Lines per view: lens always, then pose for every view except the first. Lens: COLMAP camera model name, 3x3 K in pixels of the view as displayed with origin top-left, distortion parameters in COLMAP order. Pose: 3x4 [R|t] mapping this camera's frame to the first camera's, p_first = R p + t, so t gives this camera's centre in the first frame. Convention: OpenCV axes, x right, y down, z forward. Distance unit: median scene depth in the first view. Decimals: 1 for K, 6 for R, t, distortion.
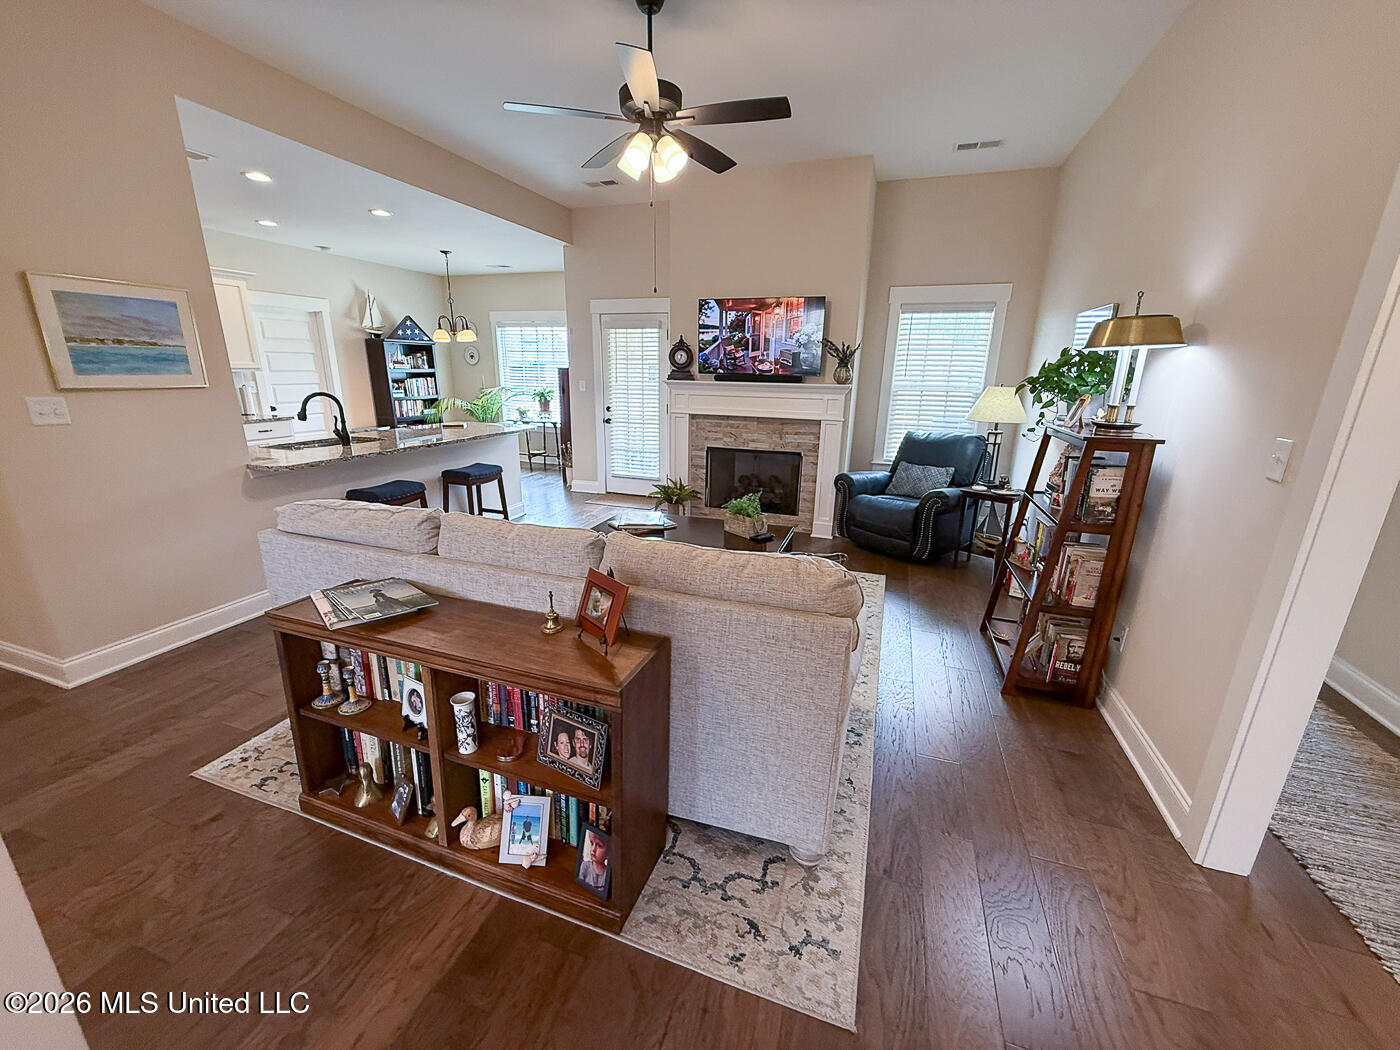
lens RADIAL K [[558.0, 0, 695.8], [0, 558.0, 526.9], [0, 0, 1]] dist [0.000606, -0.000038]
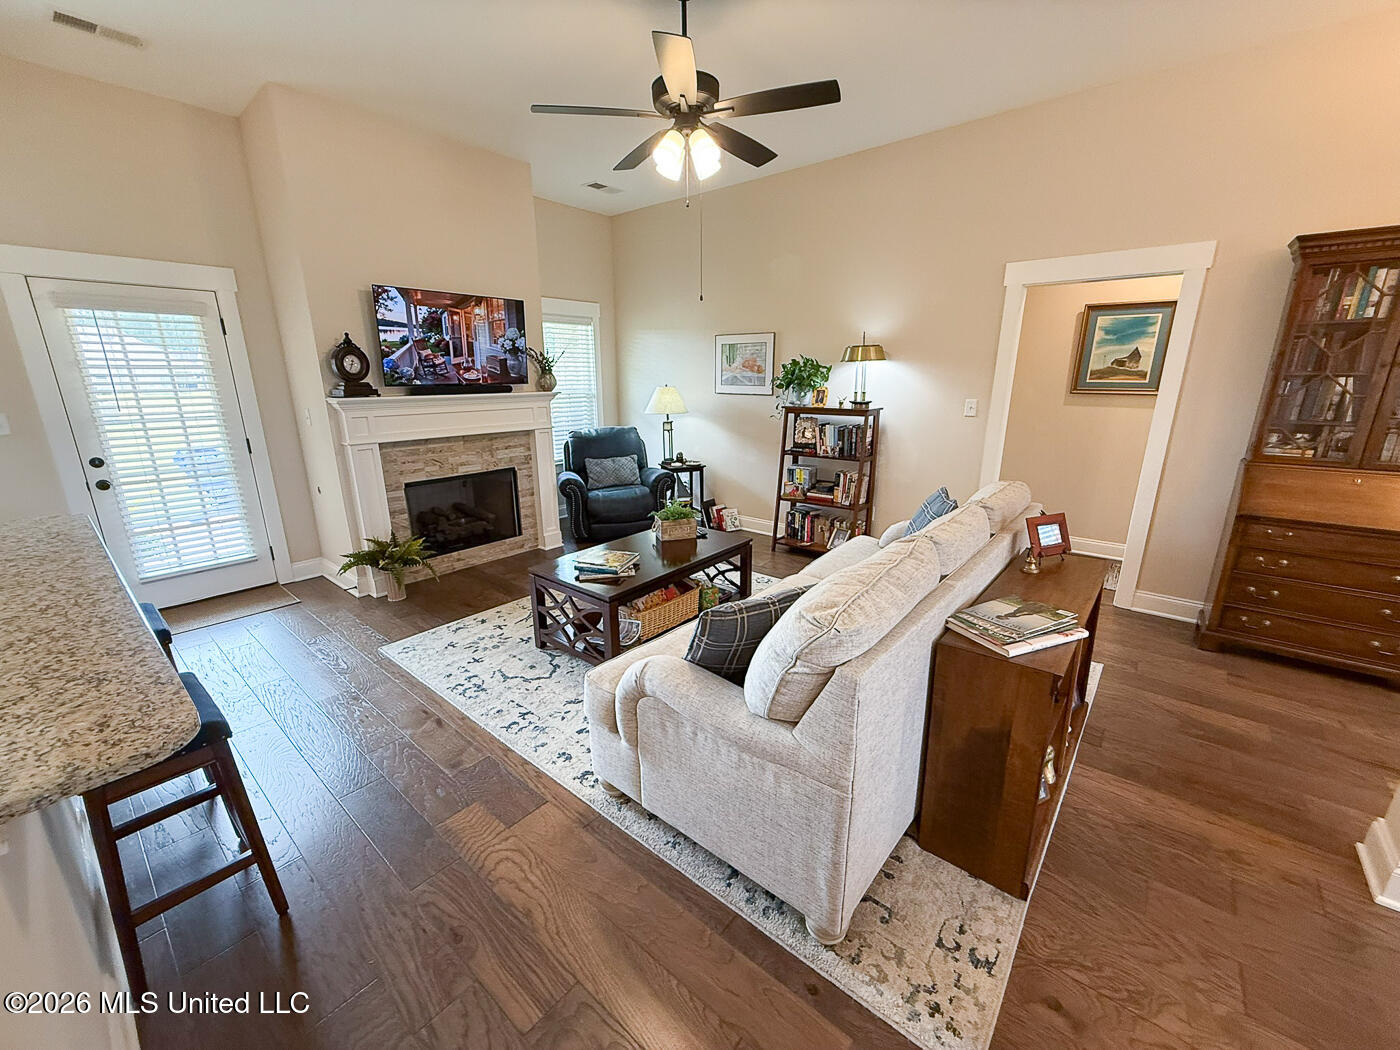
lens RADIAL K [[558.0, 0, 697.4], [0, 558.0, 527.4], [0, 0, 1]] dist [0.000606, -0.000038]
pose [[0.351210, -0.266852, 0.897464, -0.552647], [0.267946, 0.947082, 0.176749, -0.119585], [-0.897138, 0.178396, 0.404127, 0.369595]]
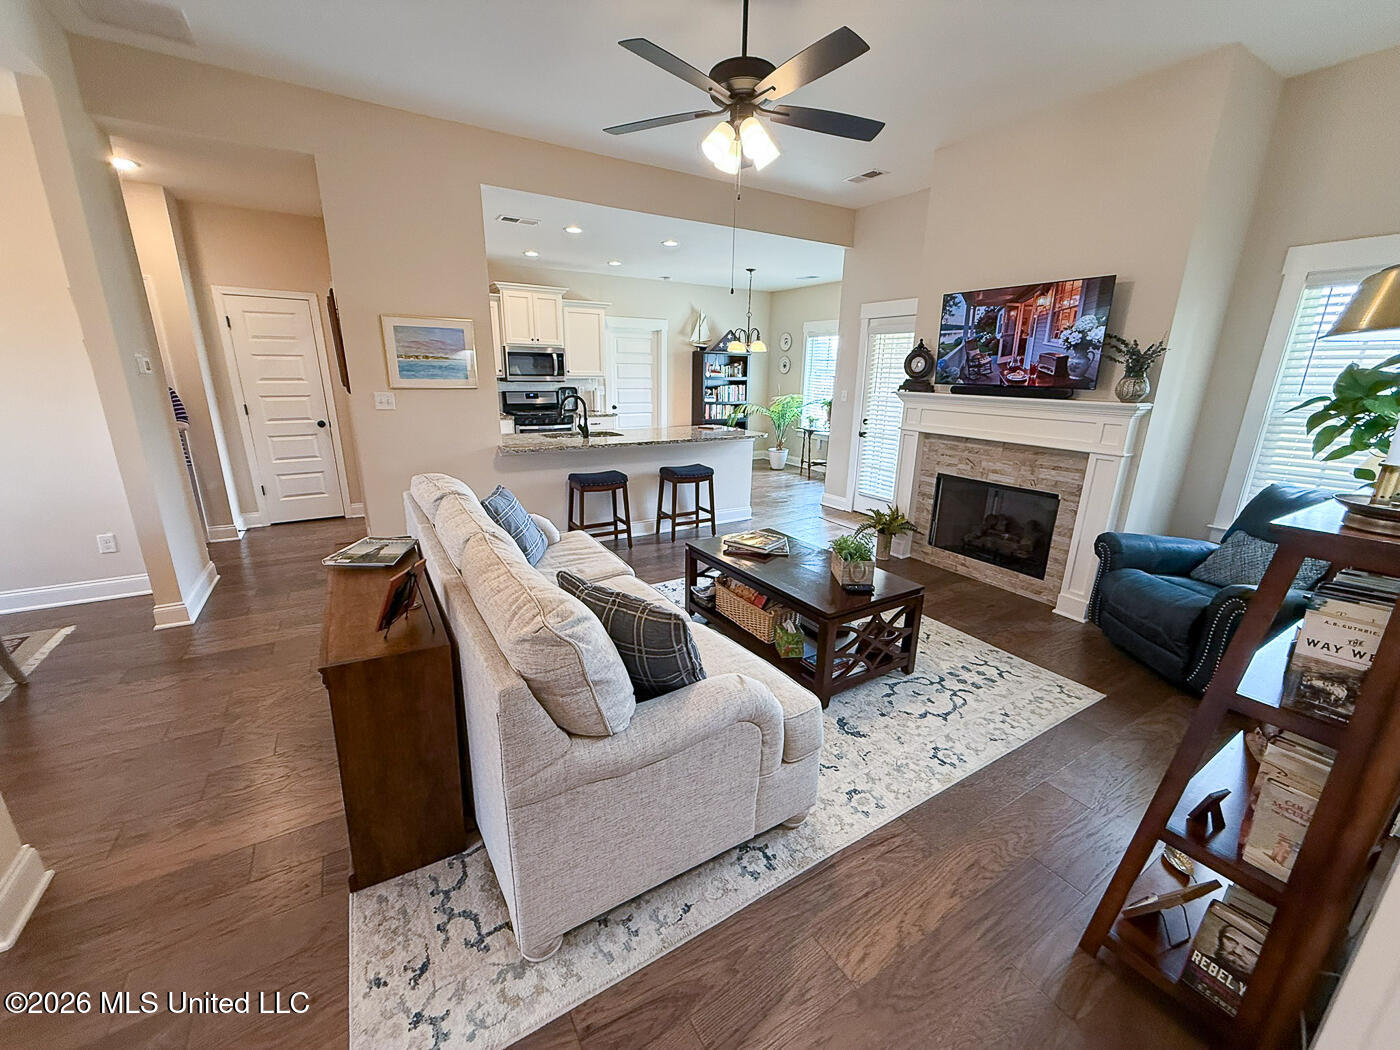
lens RADIAL K [[558.0, 0, 694.2], [0, 558.0, 526.0], [0, 0, 1]] dist [0.000606, -0.000038]
pose [[0.773923, 0.168775, -0.610375, 0.268250], [-0.179159, 0.982809, 0.044593, -0.040740], [0.607408, 0.074842, 0.790856, 0.143106]]
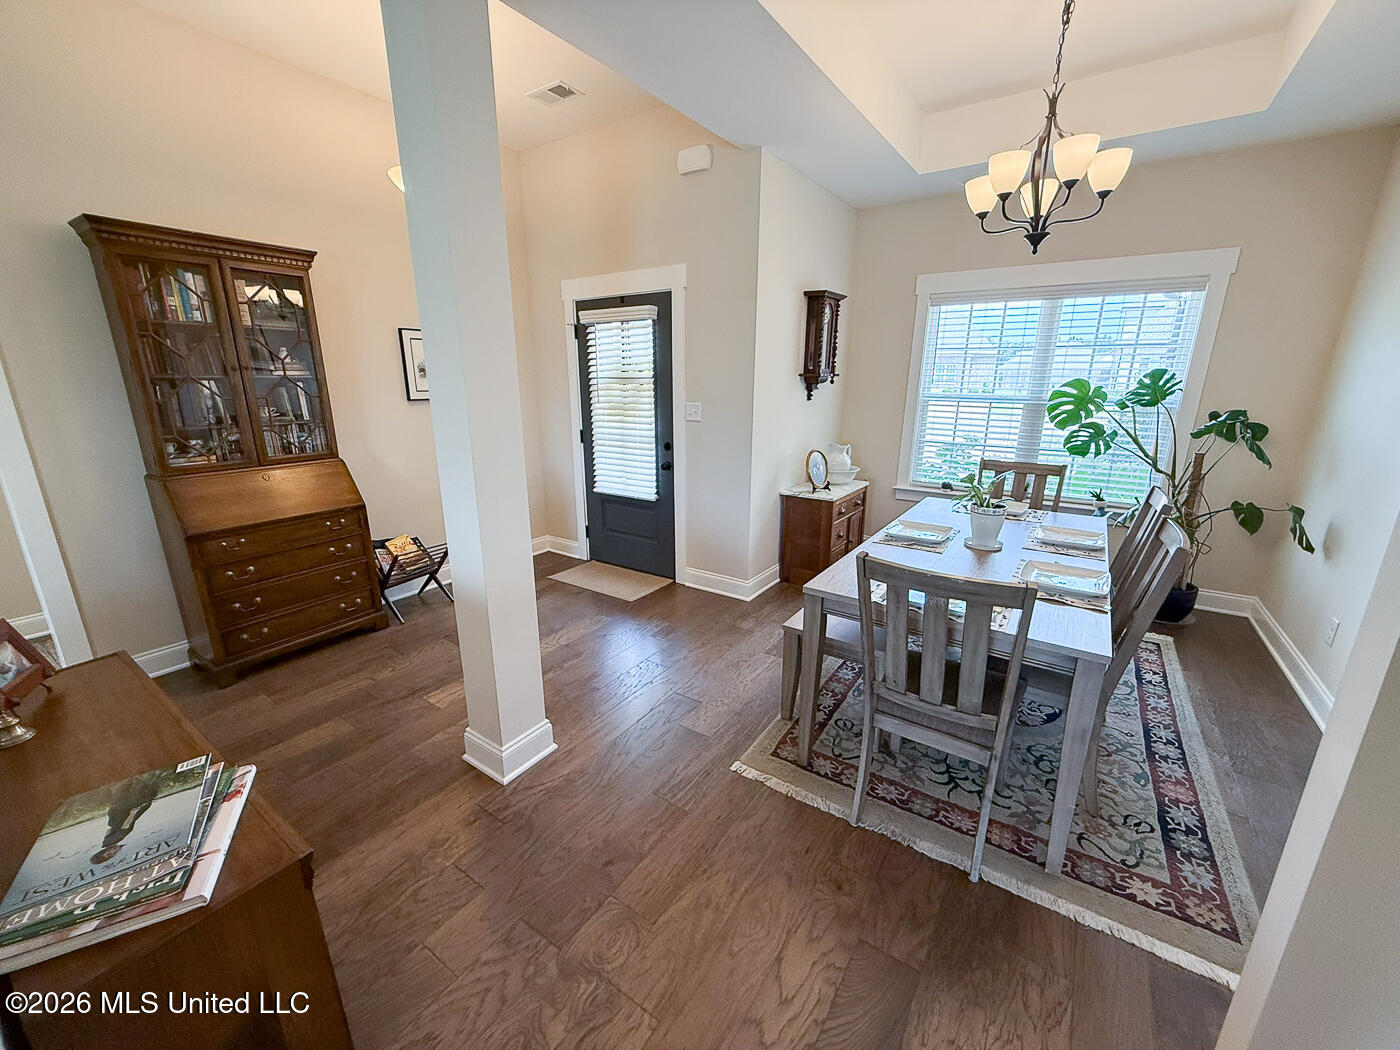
lens RADIAL K [[558.0, 0, 697.4], [0, 558.0, 527.5], [0, 0, 1]] dist [0.000606, -0.000038]
pose [[-0.966355, -0.084558, 0.242914, -0.409832], [0.054927, 0.854790, 0.516058, -0.124027], [-0.251277, 0.512038, -0.821387, 0.394303]]
